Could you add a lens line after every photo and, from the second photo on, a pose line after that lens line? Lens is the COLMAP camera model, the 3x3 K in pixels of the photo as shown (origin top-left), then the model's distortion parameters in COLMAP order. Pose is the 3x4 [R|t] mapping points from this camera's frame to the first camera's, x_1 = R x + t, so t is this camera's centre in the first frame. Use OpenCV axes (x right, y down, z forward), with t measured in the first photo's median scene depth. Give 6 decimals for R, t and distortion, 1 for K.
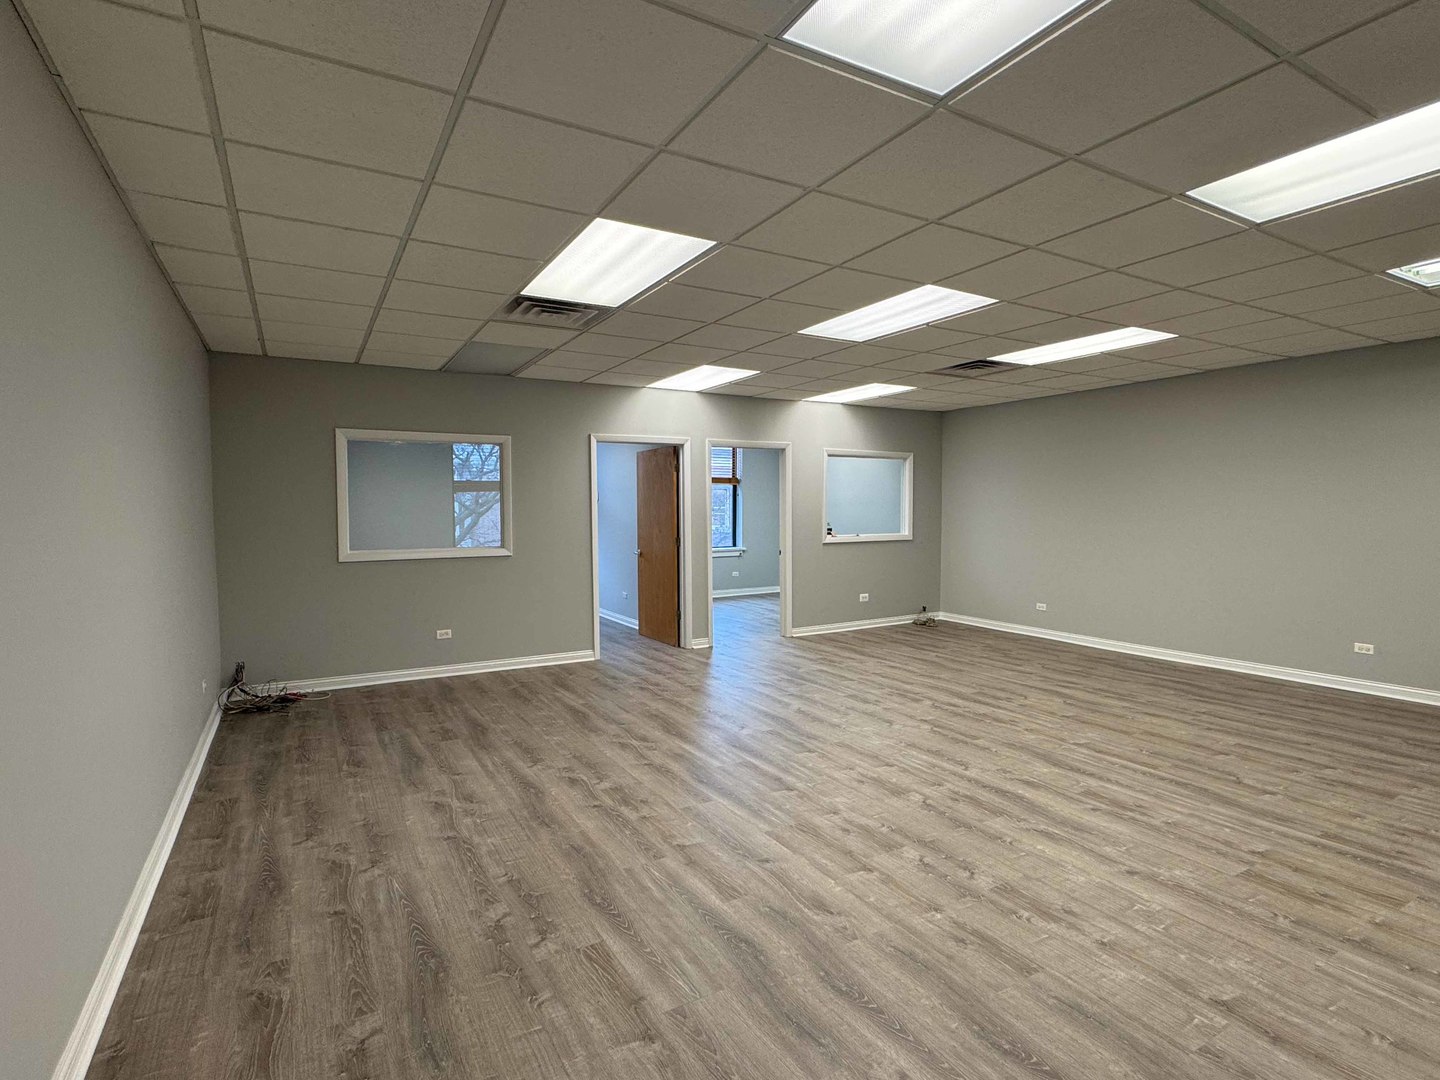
lens RADIAL K [[725.9, 0, 715.8], [0, 725.9, 536.6], [0, 0, 1]] dist [0.000390, -0.000244]
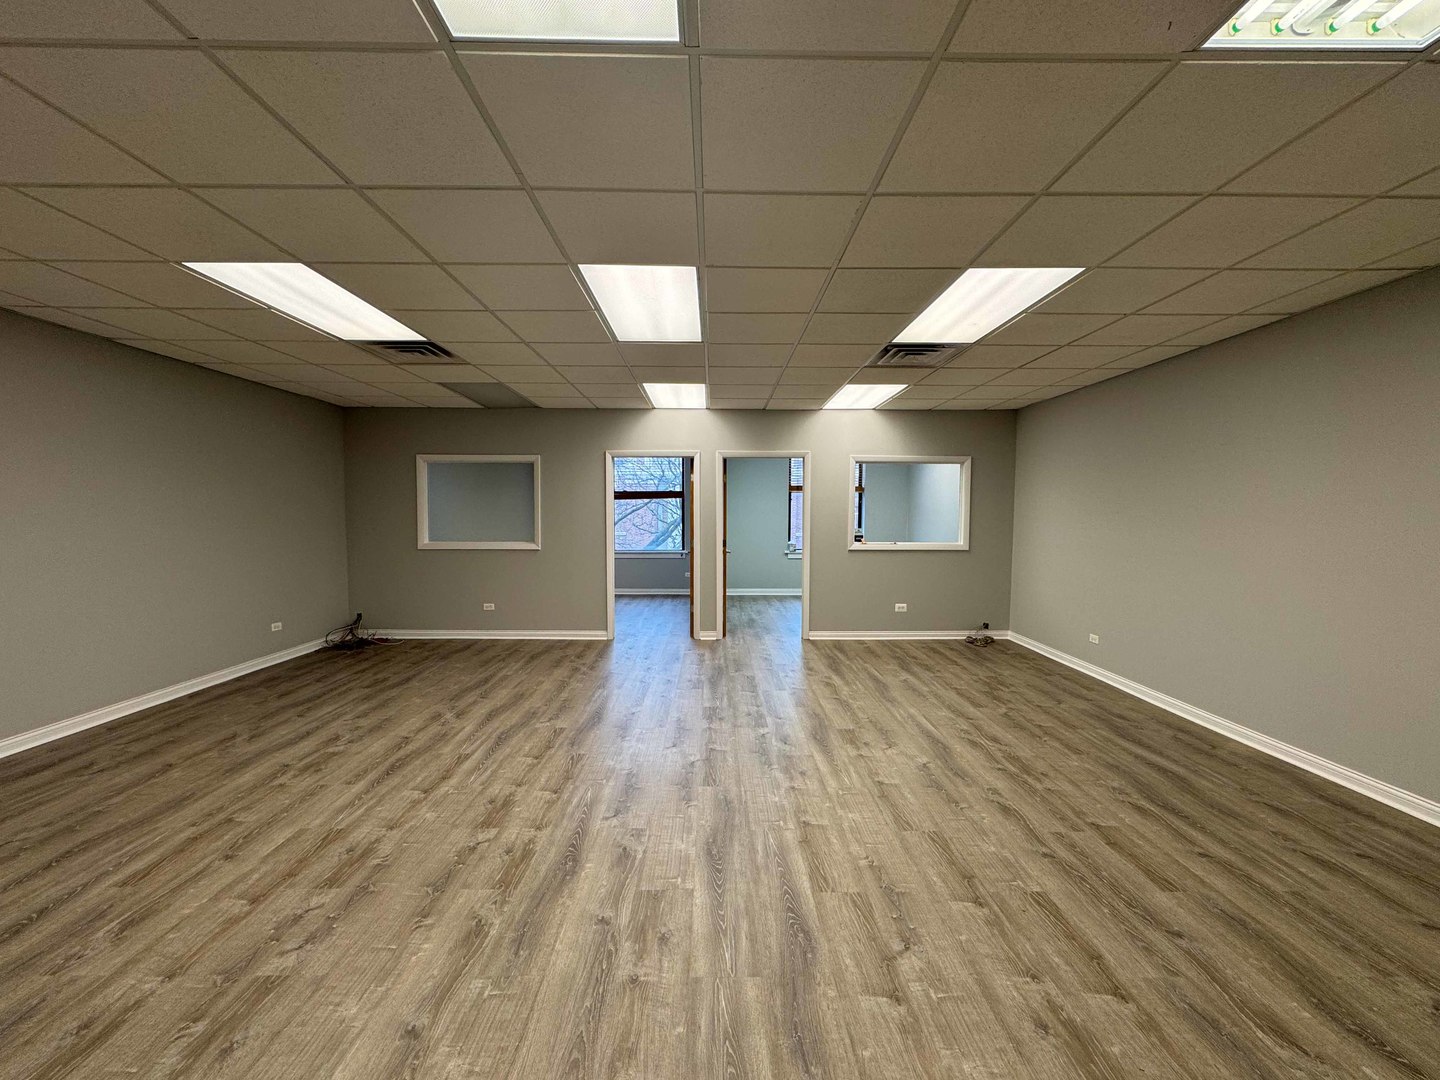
lens RADIAL K [[567.5, 0, 718.0], [0, 567.5, 541.1], [0, 0, 1]] dist [-0.000328, -0.000200]
pose [[0.872069, 0.033893, -0.488208, 0.680492], [-0.028494, 0.999423, 0.018487, -0.022883], [0.488553, -0.002211, 0.872531, 0.414716]]
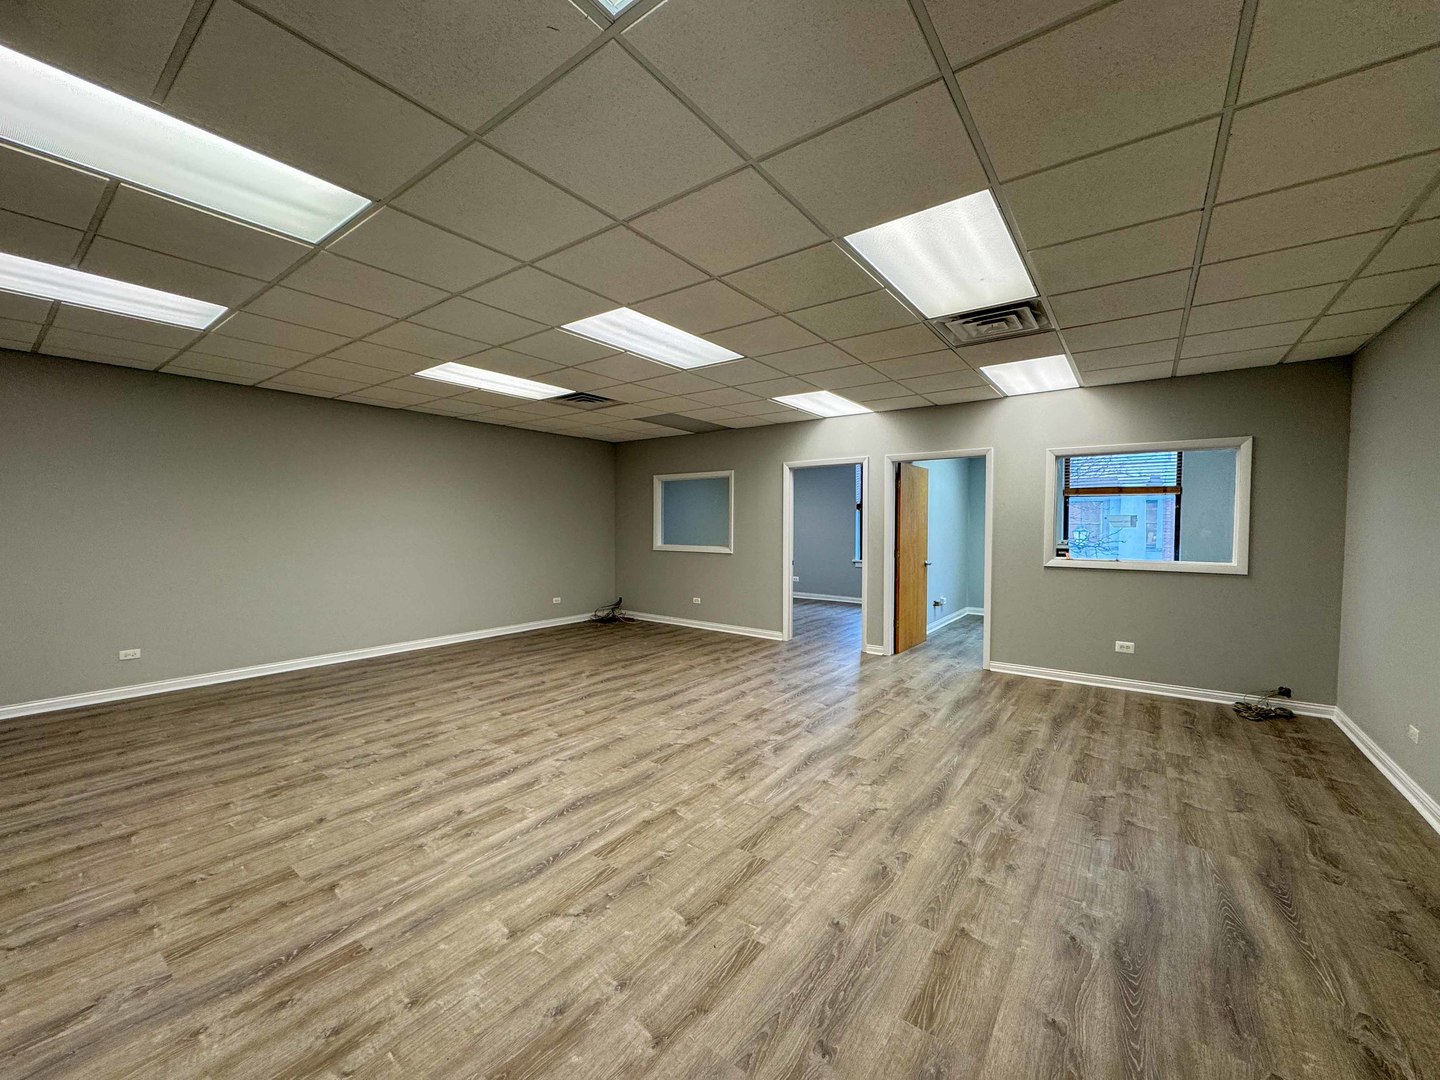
lens RADIAL K [[567.5, 0, 720.5], [0, 567.5, 541.4], [0, 0, 1]] dist [-0.000328, -0.000200]
pose [[0.400763, 0.038048, -0.915392, 1.056931], [-0.042177, 0.998844, 0.023051, -0.032789], [0.915211, 0.029370, 0.401904, 0.760373]]
